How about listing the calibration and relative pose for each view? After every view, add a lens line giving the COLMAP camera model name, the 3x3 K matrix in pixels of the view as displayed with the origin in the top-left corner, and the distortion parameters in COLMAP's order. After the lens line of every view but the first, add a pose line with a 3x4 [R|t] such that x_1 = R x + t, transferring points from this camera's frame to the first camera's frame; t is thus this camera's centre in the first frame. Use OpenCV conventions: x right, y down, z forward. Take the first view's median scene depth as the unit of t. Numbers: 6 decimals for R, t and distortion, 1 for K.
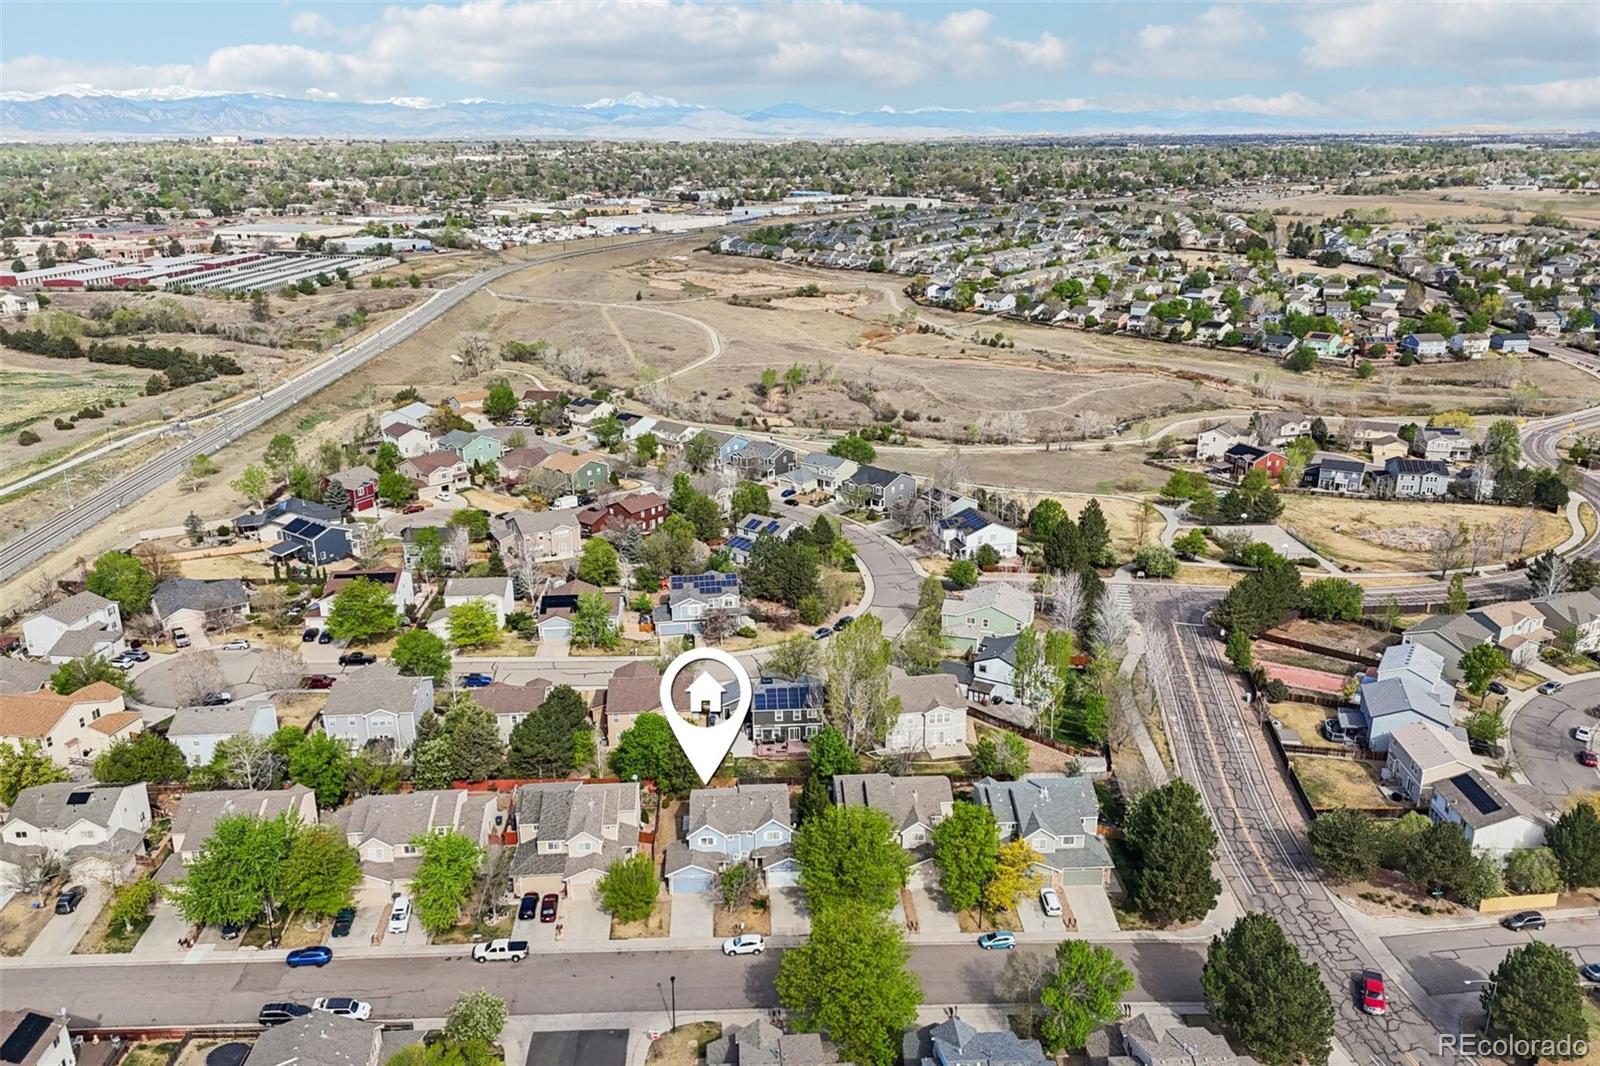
lens RADIAL K [[1154.5, 0, 800.0], [0, 1154.5, 533.0], [0, 0, 1]] dist [0.088977, -0.107544]
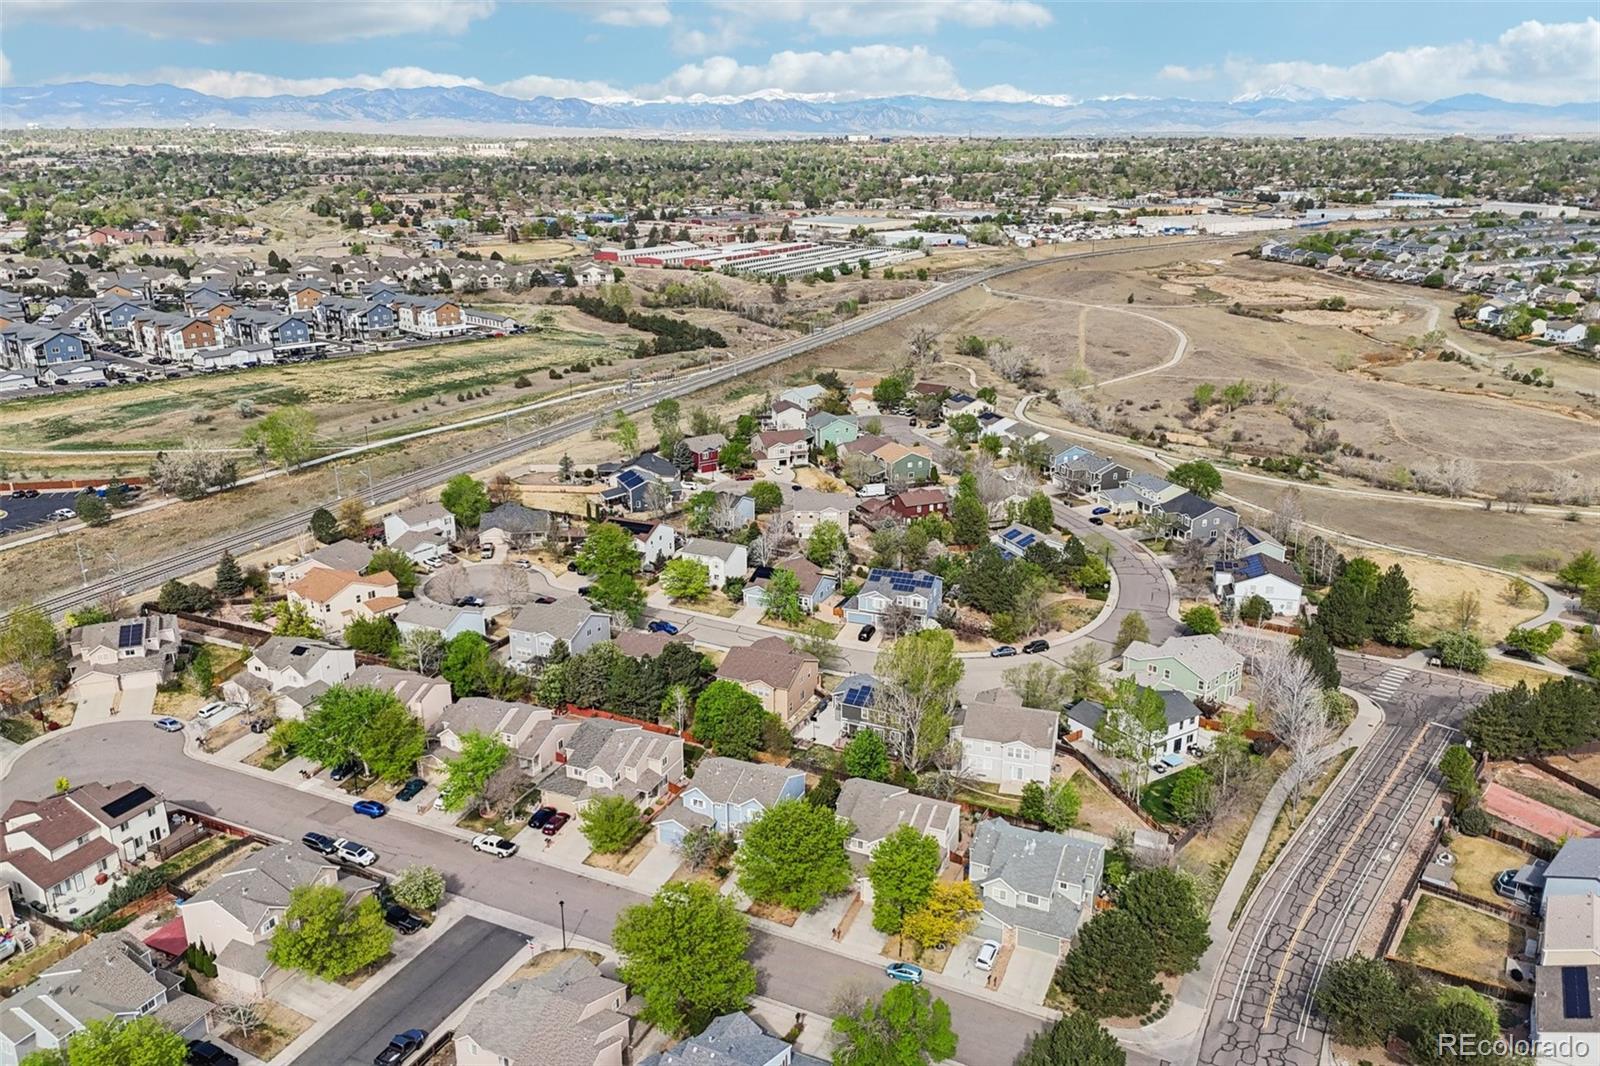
lens RADIAL K [[1154.5, 0, 800.0], [0, 1154.5, 533.0], [0, 0, 1]] dist [0.088977, -0.107544]
pose [[0.892504, 0.150383, -0.425231, 0.178182], [-0.149649, 0.988107, 0.035350, -0.013475], [0.425490, 0.032085, 0.904394, 0.028572]]
